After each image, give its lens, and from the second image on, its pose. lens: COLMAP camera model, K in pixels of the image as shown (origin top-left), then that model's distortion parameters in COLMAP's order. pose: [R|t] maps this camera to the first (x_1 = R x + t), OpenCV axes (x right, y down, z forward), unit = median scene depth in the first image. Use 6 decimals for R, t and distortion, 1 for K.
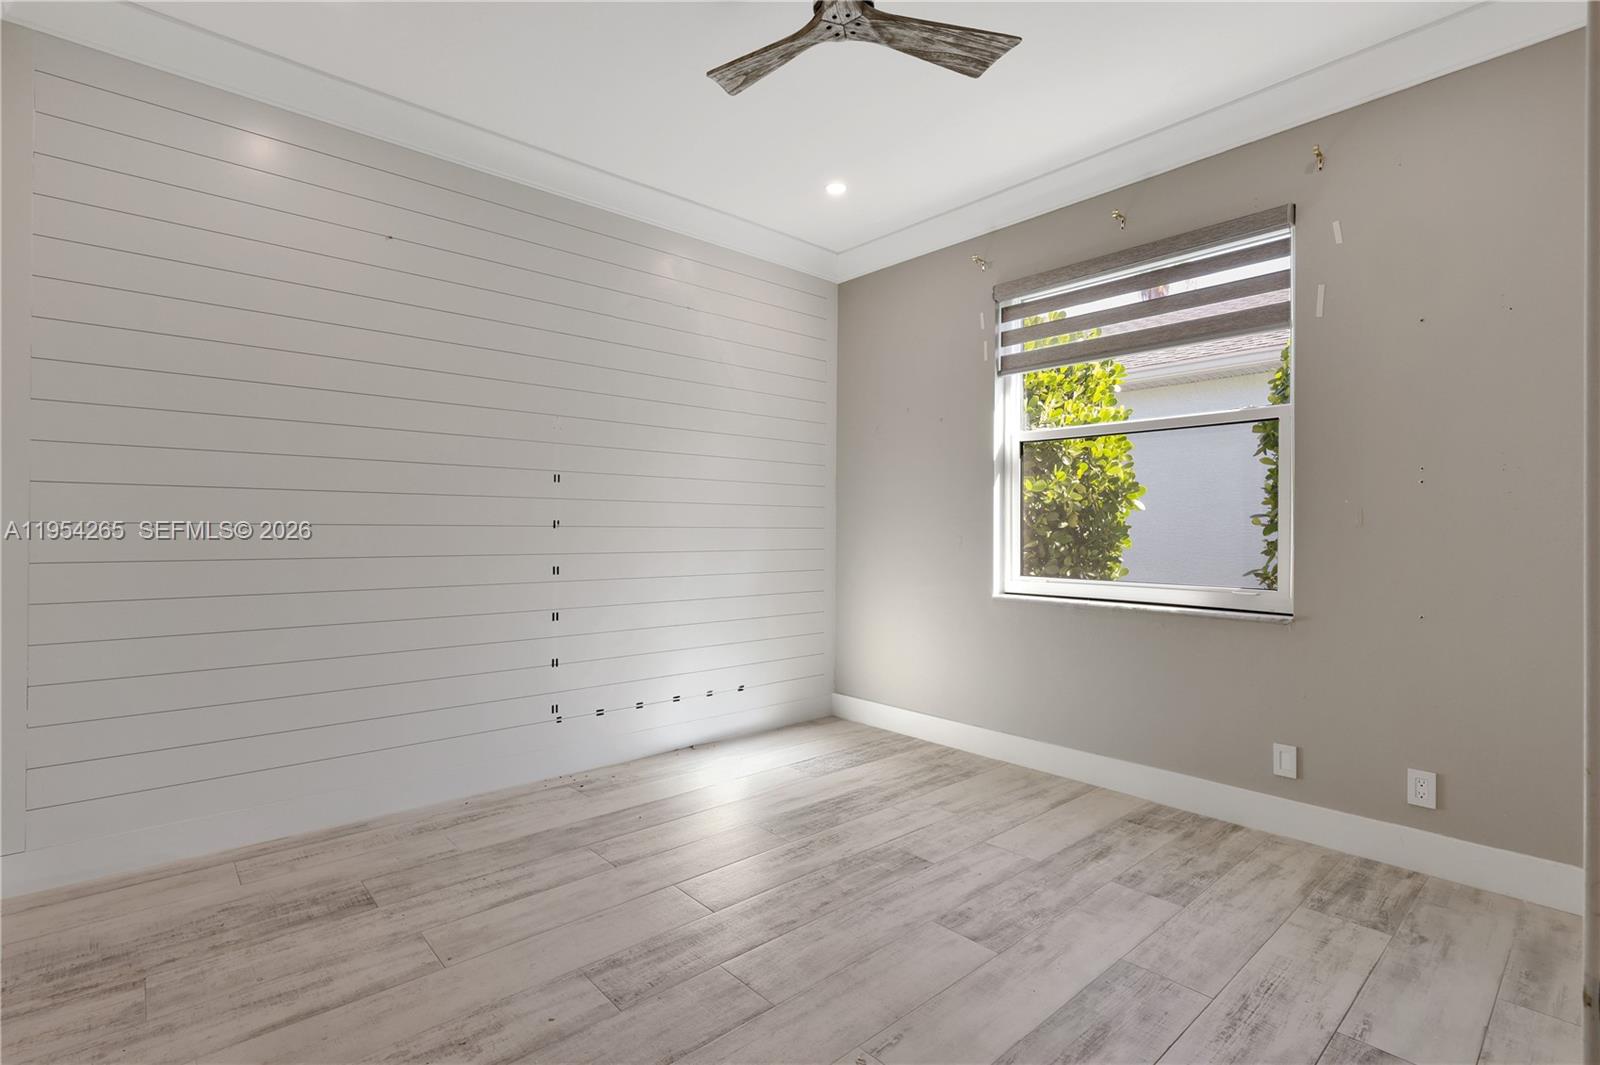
lens RADIAL K [[752.1, 0, 801.5], [0, 752.1, 534.0], [0, 0, 1]] dist [0.004874, 0.000535]
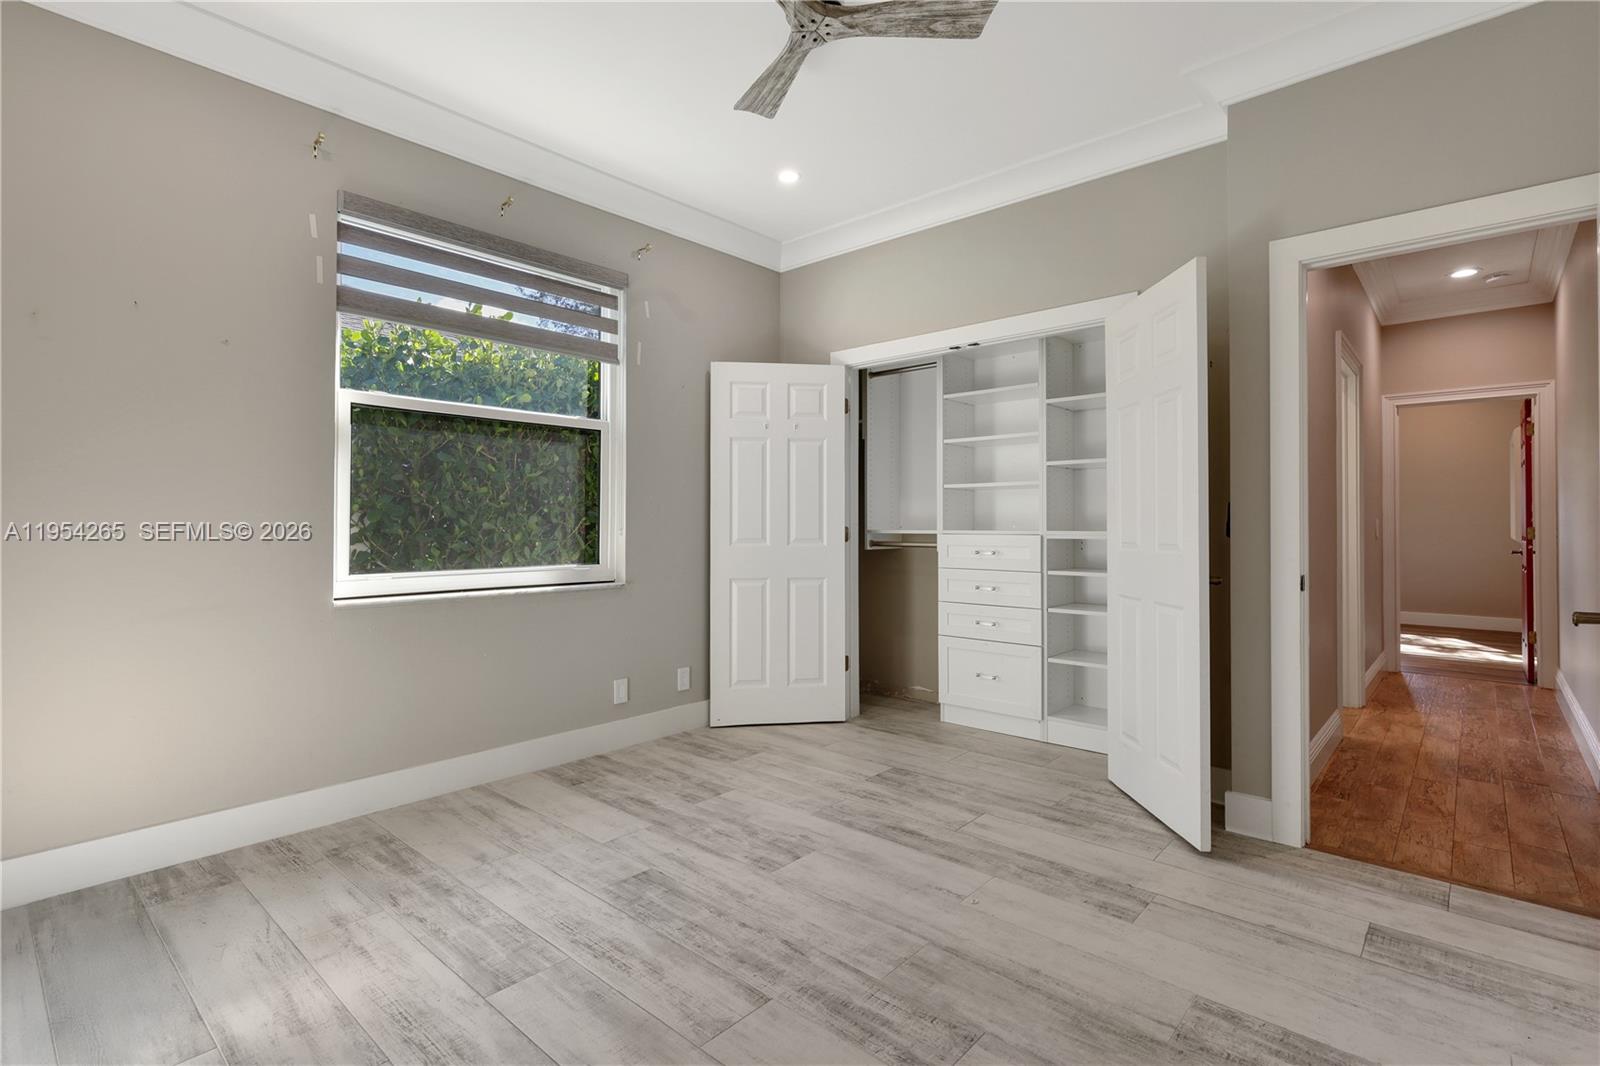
lens RADIAL K [[752.1, 0, 802.2], [0, 752.1, 522.9], [0, 0, 1]] dist [0.004874, 0.000535]
pose [[-0.106685, -0.005038, 0.994280, -0.744821], [-0.000226, 0.999987, 0.005043, -0.002806], [-0.994293, 0.000313, -0.106685, 0.864254]]
